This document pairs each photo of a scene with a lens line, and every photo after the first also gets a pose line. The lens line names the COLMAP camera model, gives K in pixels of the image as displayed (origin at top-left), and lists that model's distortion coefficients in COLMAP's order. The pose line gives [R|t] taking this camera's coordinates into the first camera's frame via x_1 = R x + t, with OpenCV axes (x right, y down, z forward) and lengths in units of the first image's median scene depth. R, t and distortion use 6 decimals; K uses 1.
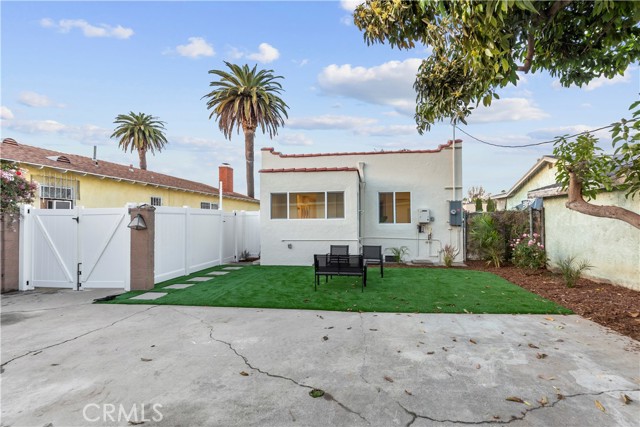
lens RADIAL K [[293.0, 0, 320.0], [0, 293.0, 213.5], [0, 0, 1]] dist [0.006505, 0.000623]
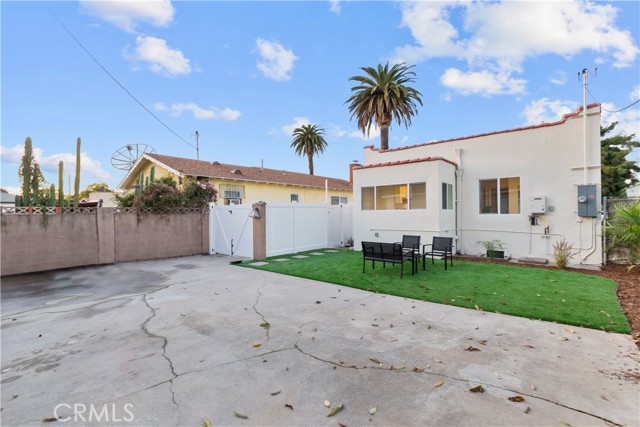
lens RADIAL K [[293.0, 0, 320.0], [0, 293.0, 213.5], [0, 0, 1]] dist [0.006505, 0.000623]
pose [[0.833856, -0.001453, -0.551980, 0.324343], [0.019512, 0.999449, 0.026845, -0.002322], [0.551637, -0.033155, 0.833425, -0.031226]]
